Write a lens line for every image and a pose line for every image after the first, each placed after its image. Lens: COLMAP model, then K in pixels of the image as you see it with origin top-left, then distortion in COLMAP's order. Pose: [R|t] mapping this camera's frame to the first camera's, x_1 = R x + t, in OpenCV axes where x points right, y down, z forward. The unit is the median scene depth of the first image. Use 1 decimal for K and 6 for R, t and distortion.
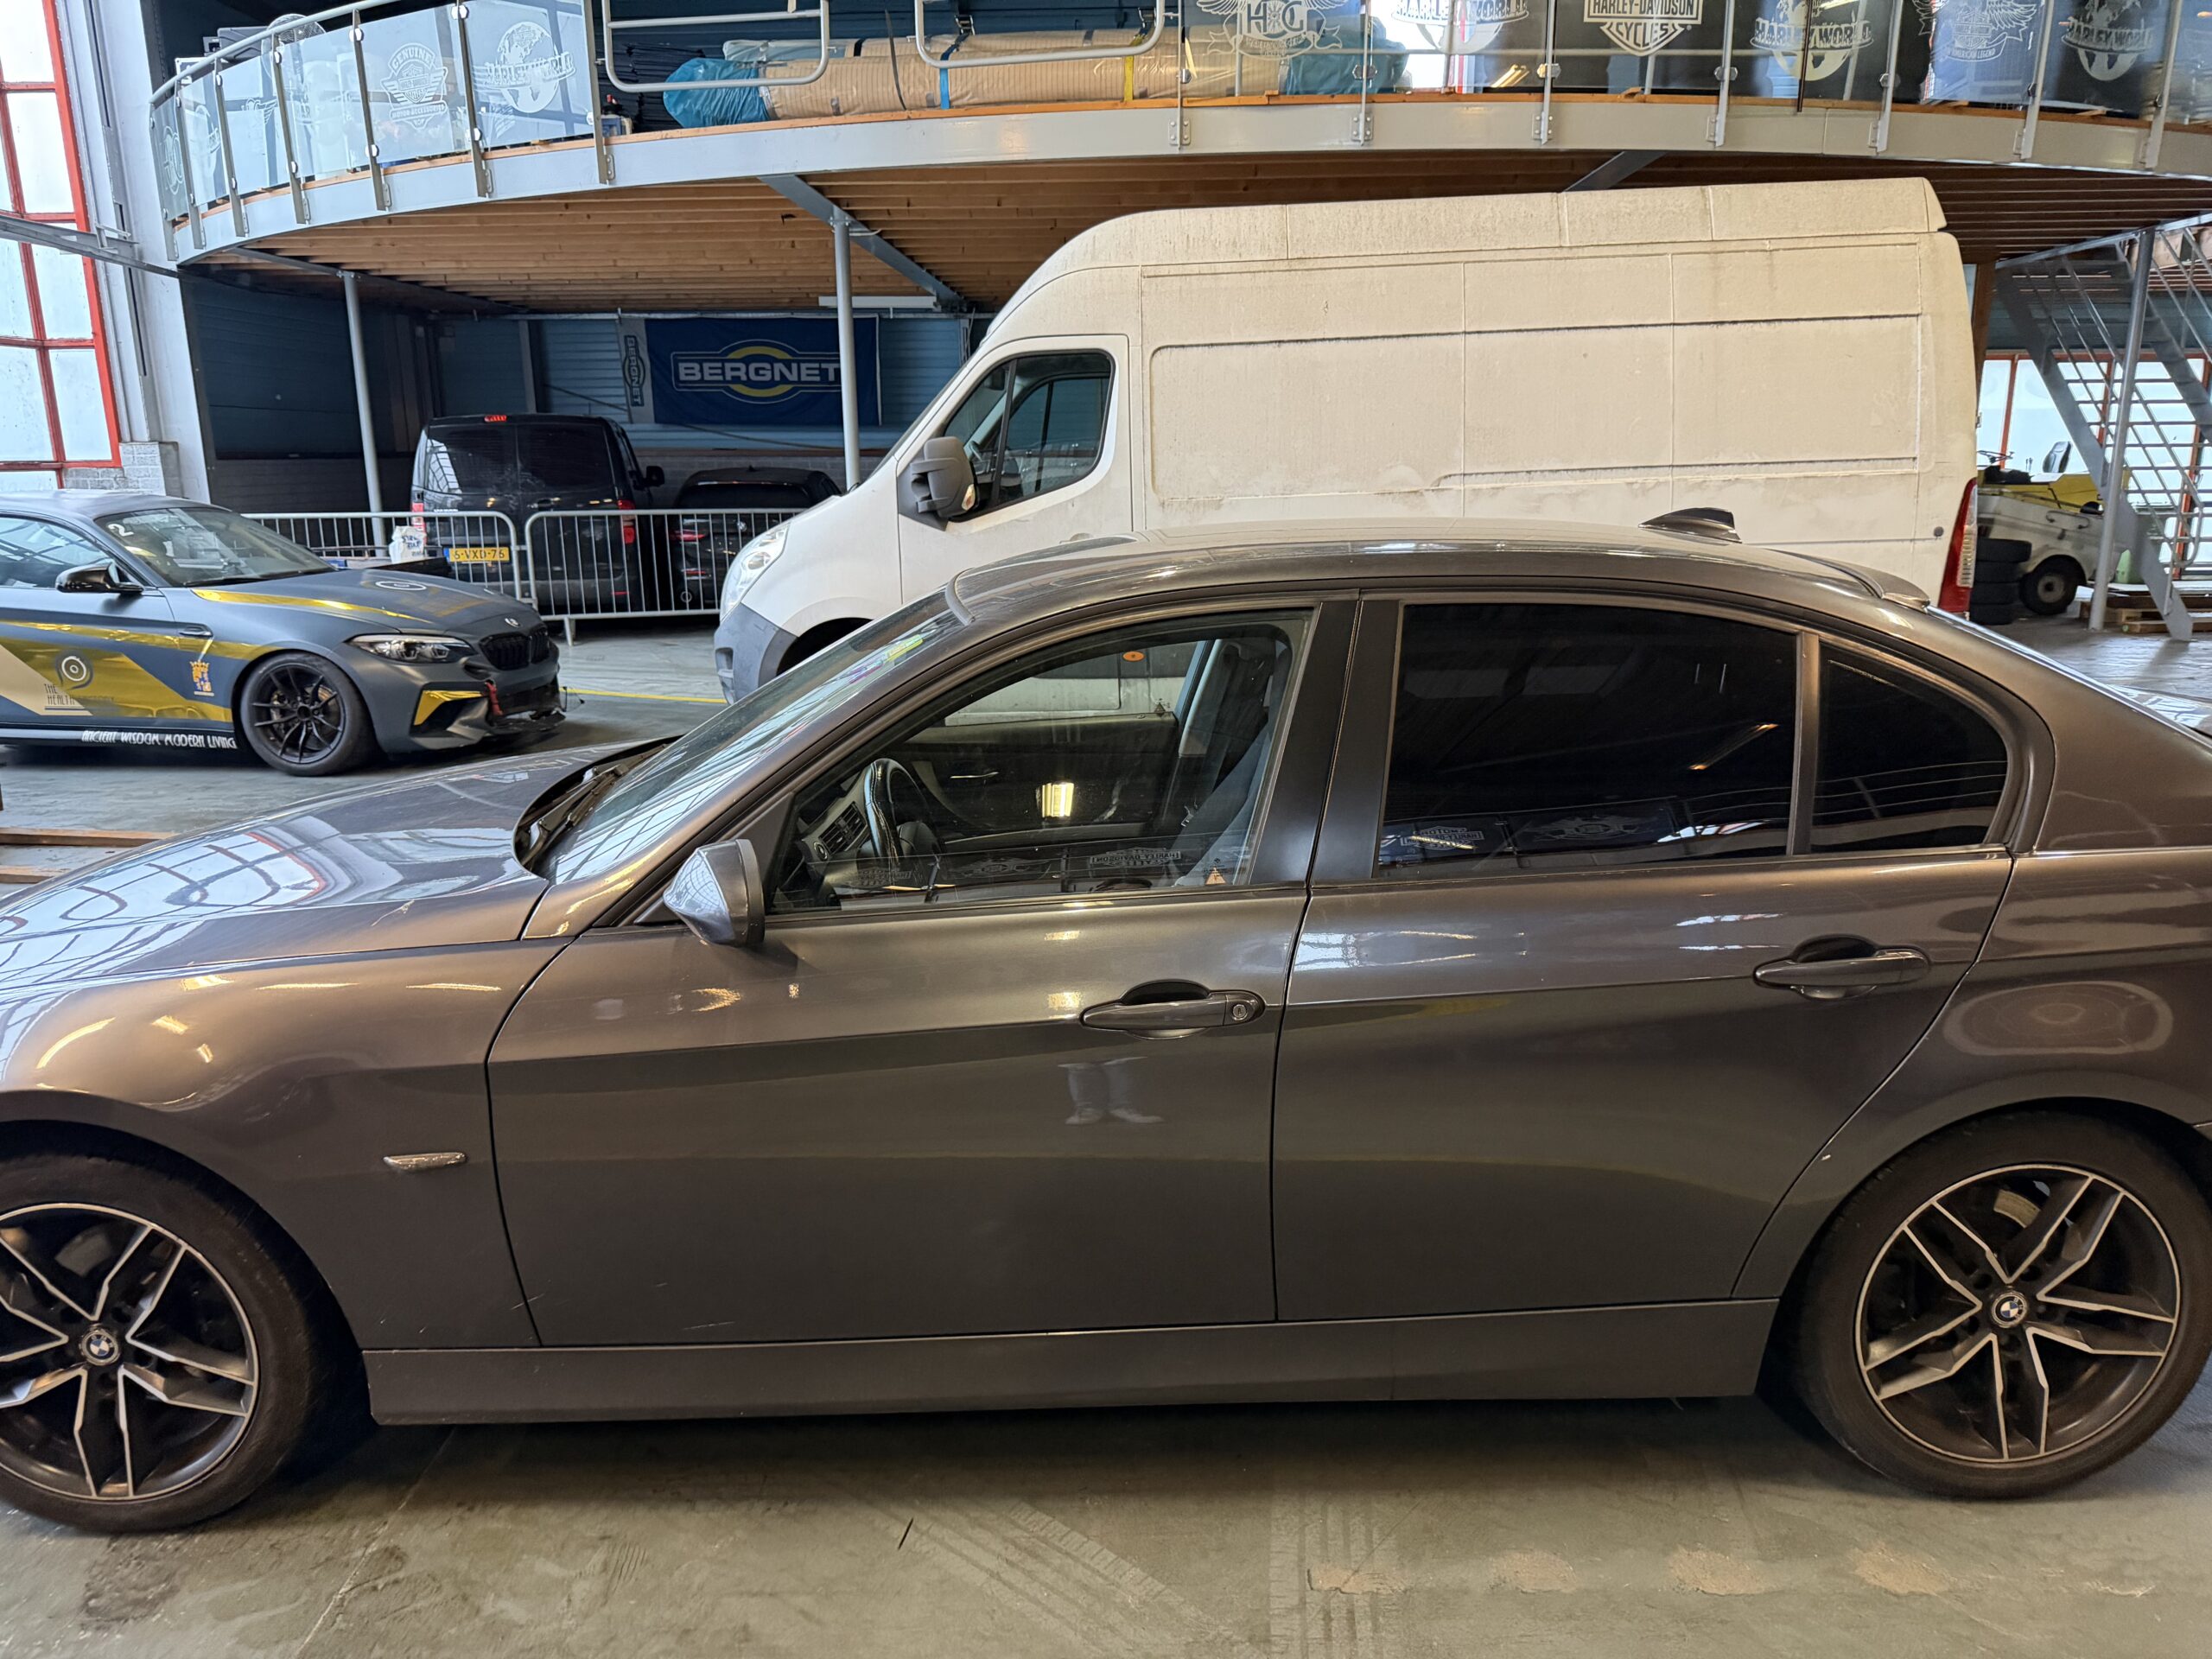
lens RADIAL K [[1645.5, 0, 1128.6], [0, 1645.5, 810.9], [0, 0, 1]] dist [0.023066, -0.036200]
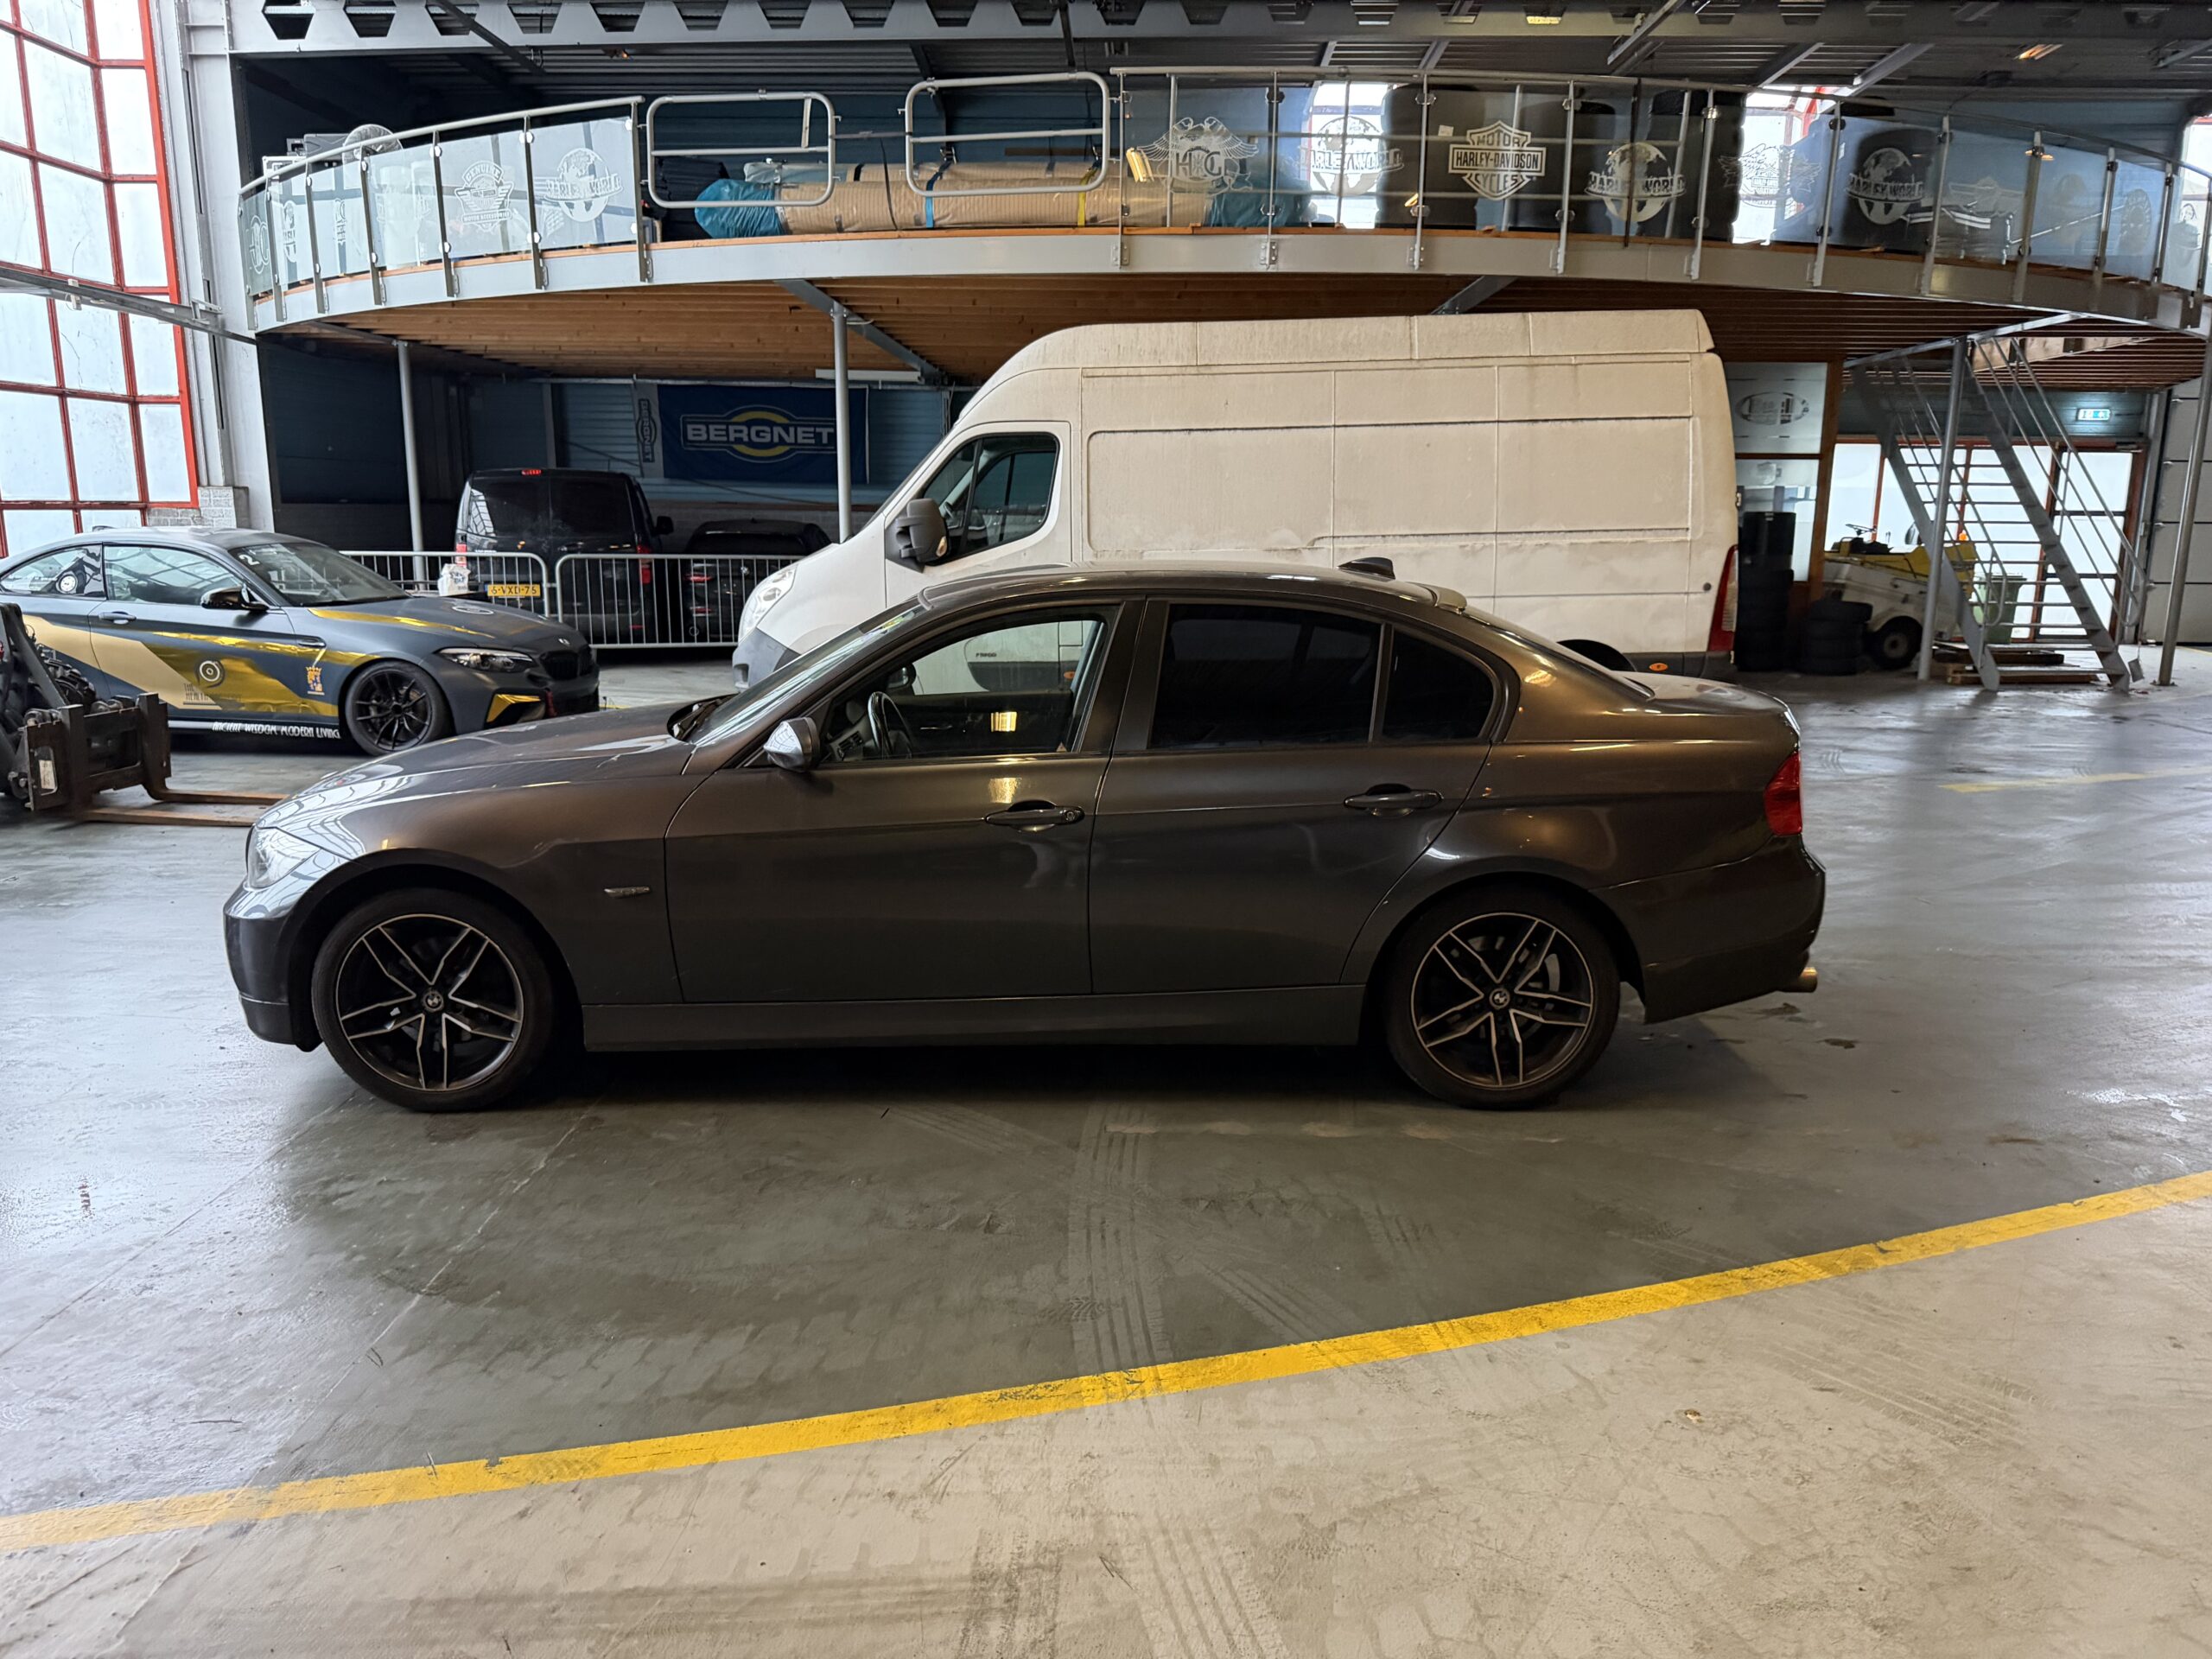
lens RADIAL K [[1553.6, 0, 1116.7], [0, 1553.6, 798.4], [0, 0, 1]] dist [0.071789, -0.118924]
pose [[0.999770, 0.016335, 0.013889, 0.016572], [-0.015871, 0.999334, -0.032850, 0.027548], [-0.014417, 0.032622, 0.999364, -0.132767]]
